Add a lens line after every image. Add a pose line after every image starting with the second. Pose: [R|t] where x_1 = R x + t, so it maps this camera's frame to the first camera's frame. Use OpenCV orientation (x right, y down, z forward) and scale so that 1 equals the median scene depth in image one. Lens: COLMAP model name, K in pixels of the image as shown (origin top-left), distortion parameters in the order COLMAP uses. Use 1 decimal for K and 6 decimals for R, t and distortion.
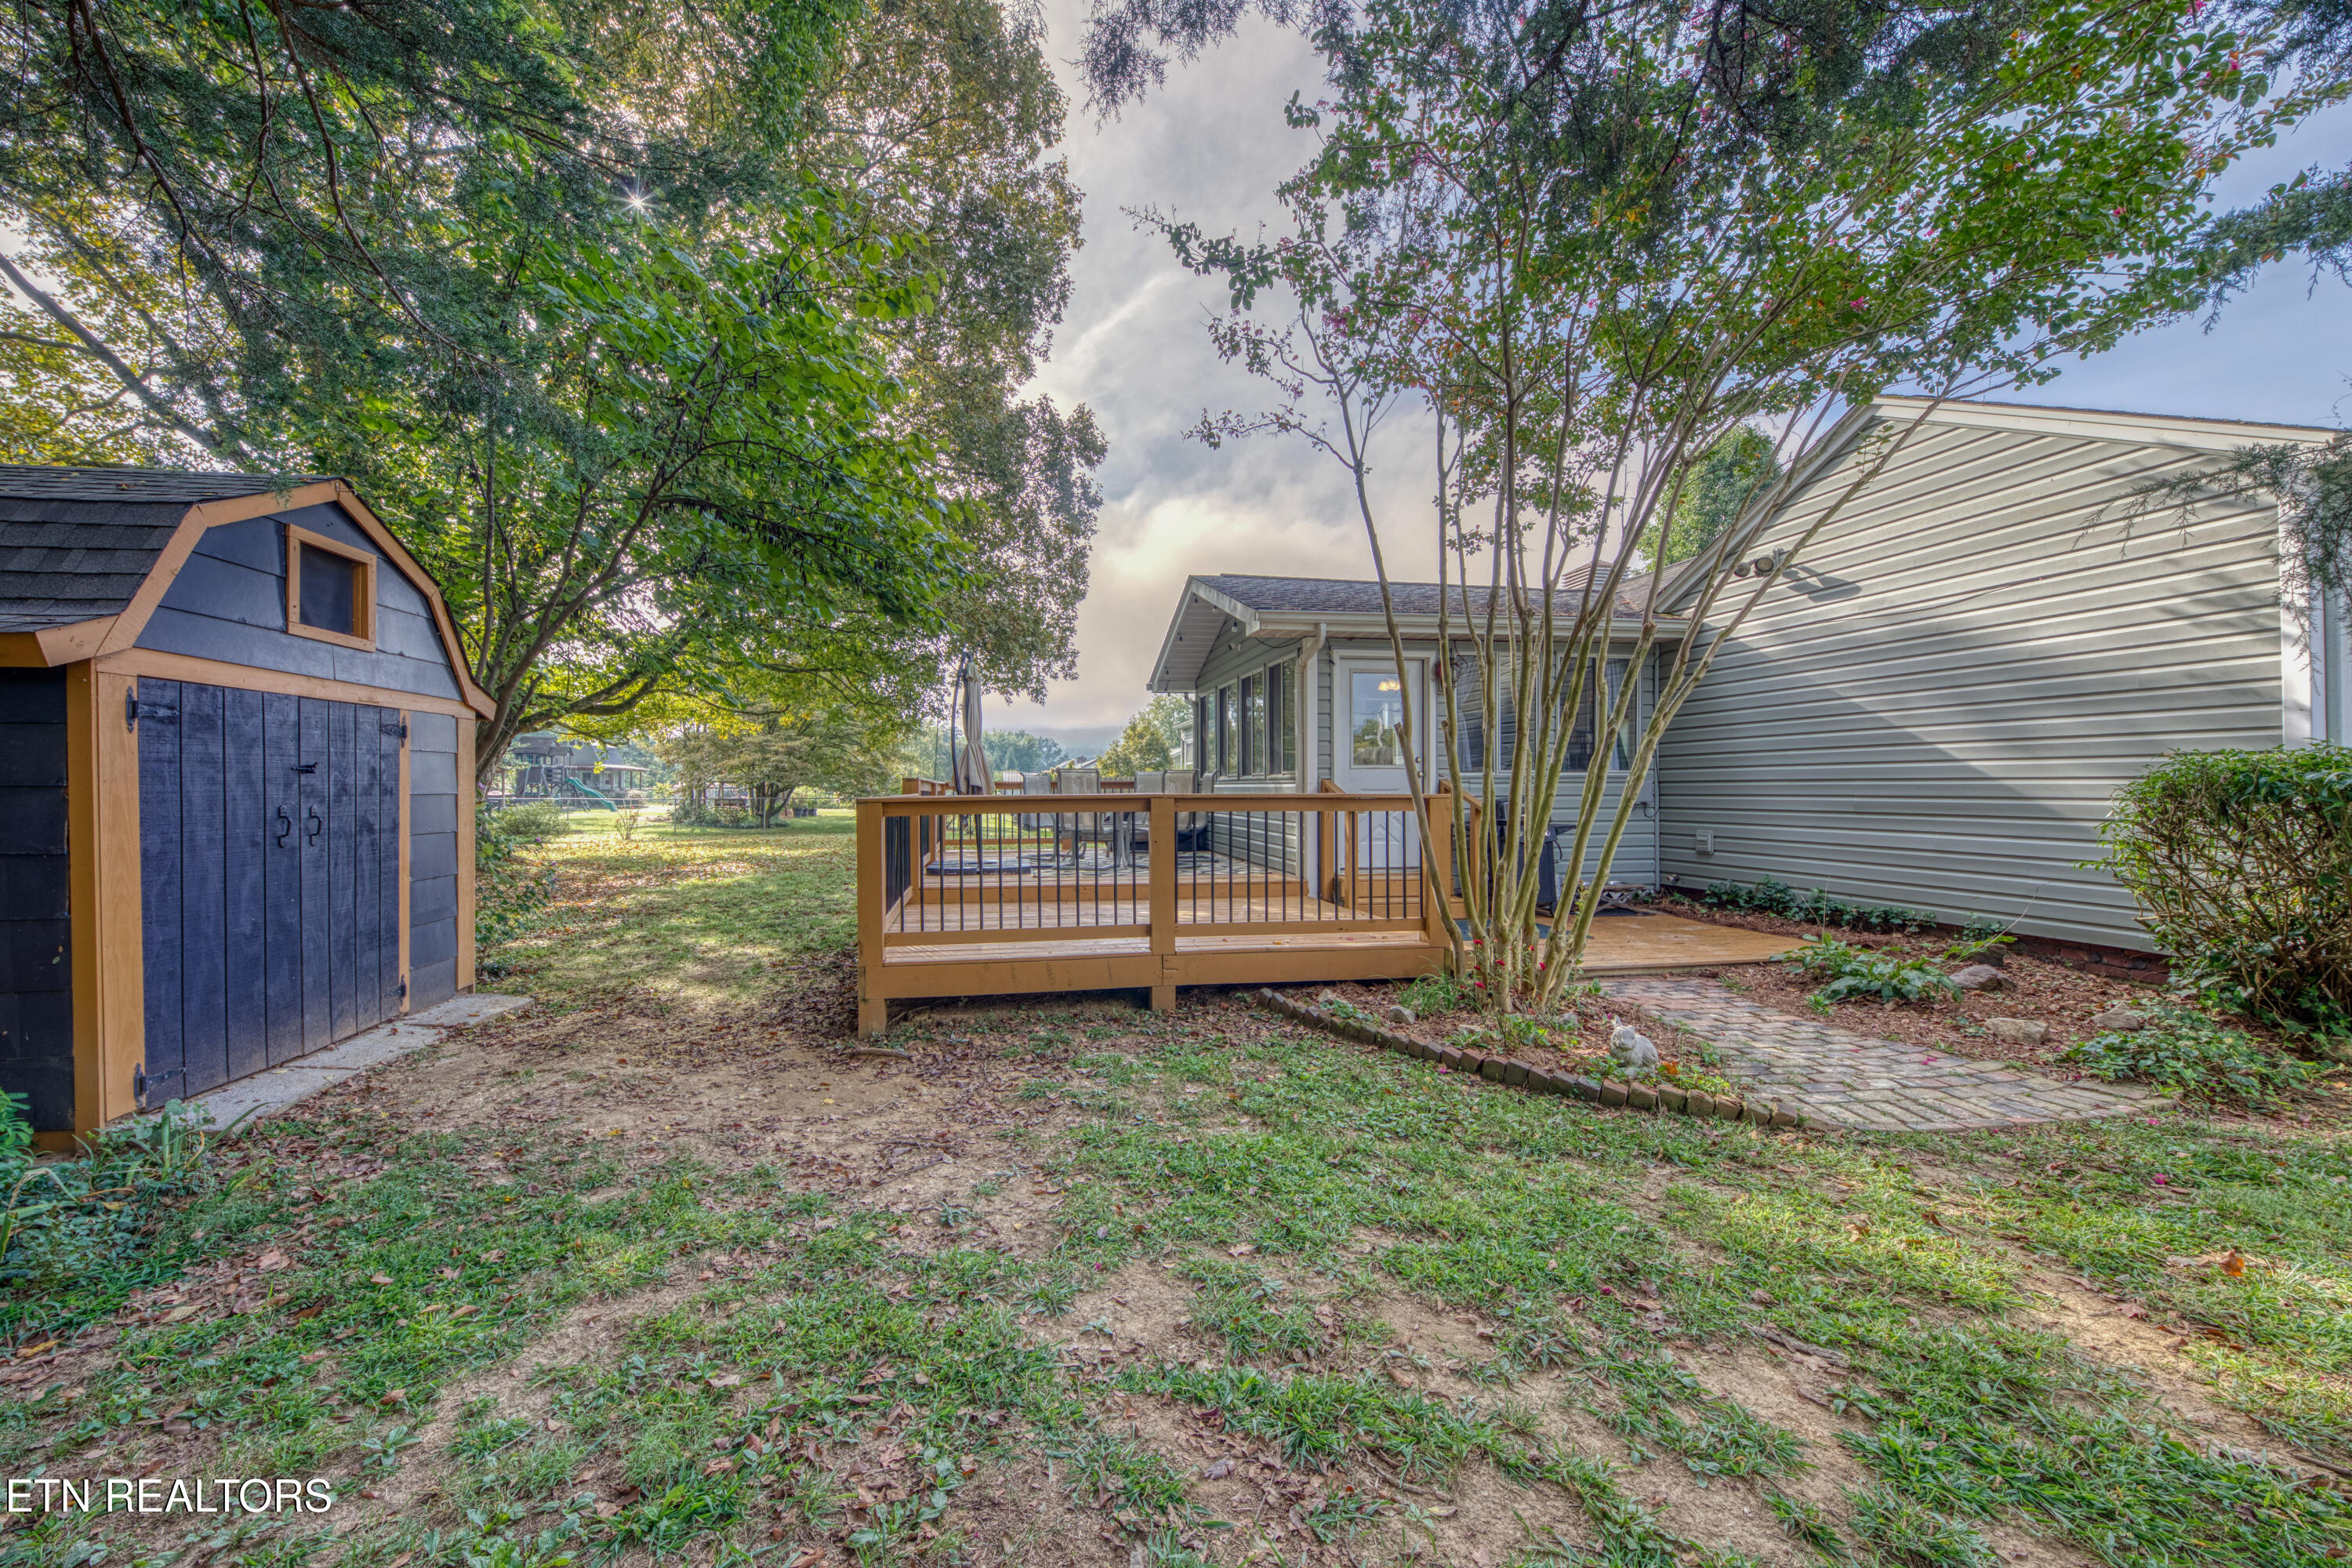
lens RADIAL K [[854.4, 0, 1145.4], [0, 854.4, 802.8], [0, 0, 1]] dist [0.011643, -0.007573]
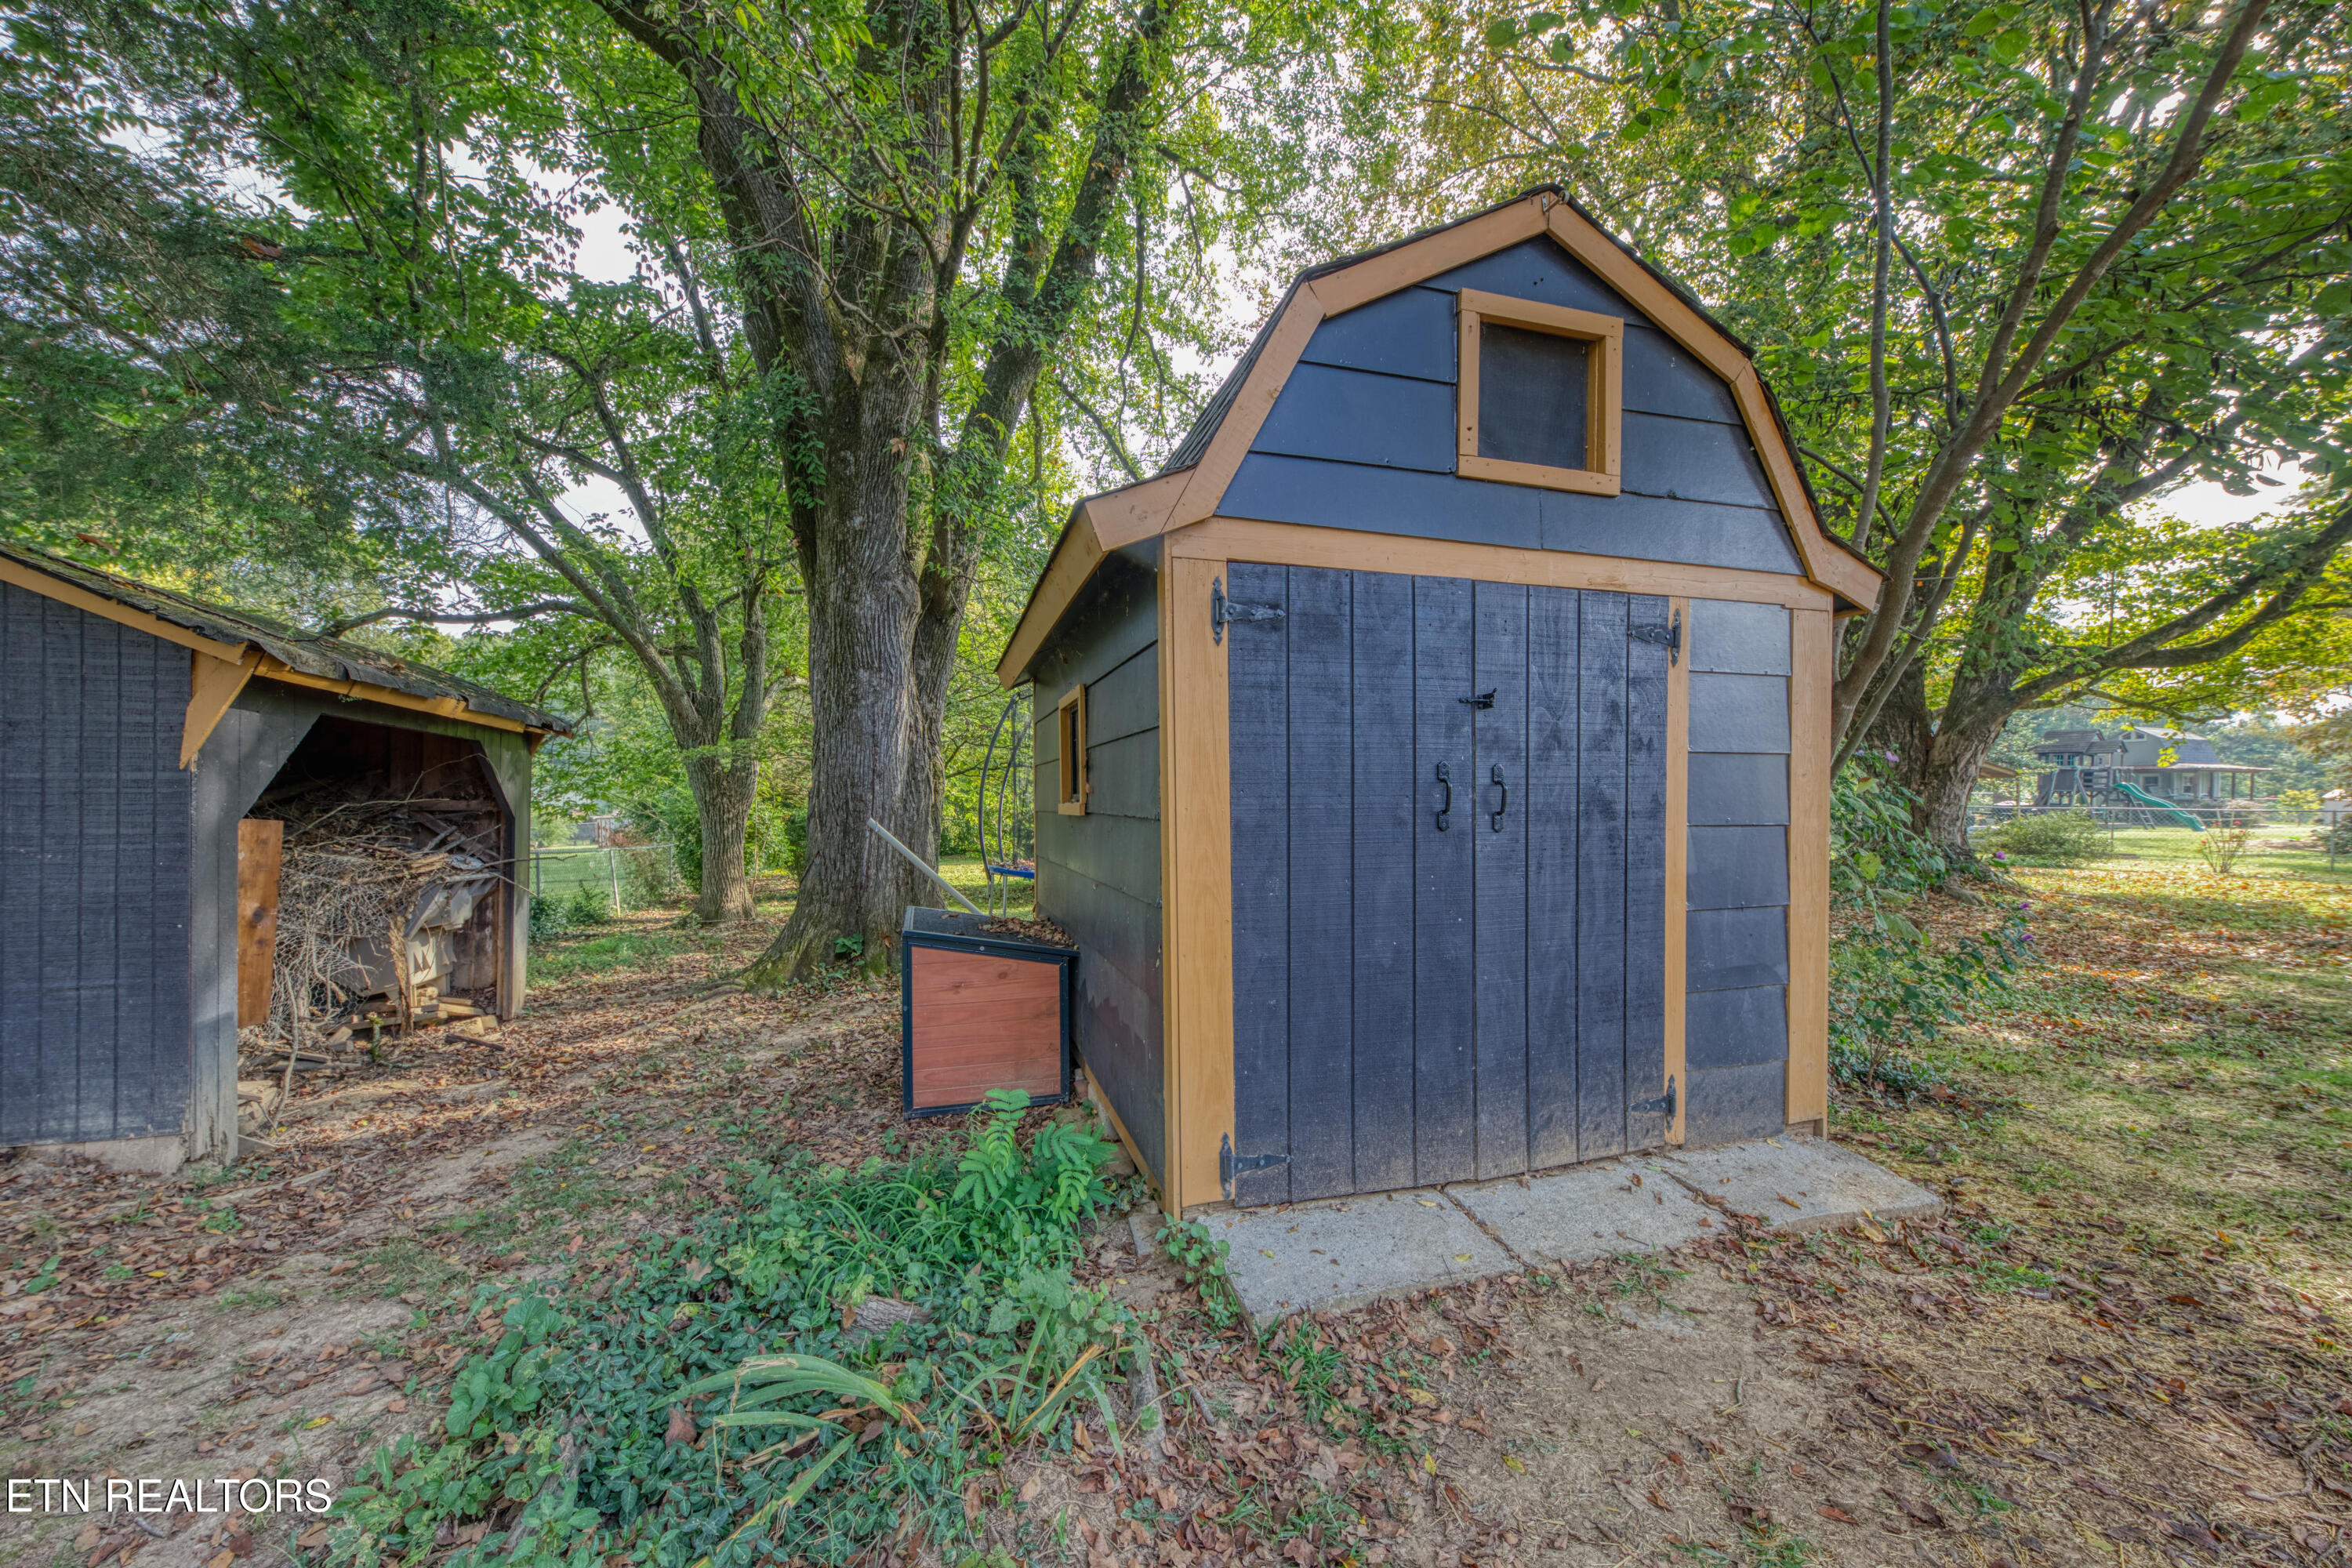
lens RADIAL K [[854.4, 0, 1145.4], [0, 854.4, 802.8], [0, 0, 1]] dist [0.011643, -0.007573]
pose [[0.125106, 0.004327, -0.992134, -0.352401], [-0.020810, 0.999782, 0.001736, 0.029060], [0.991925, 0.020429, 0.125169, 0.582721]]
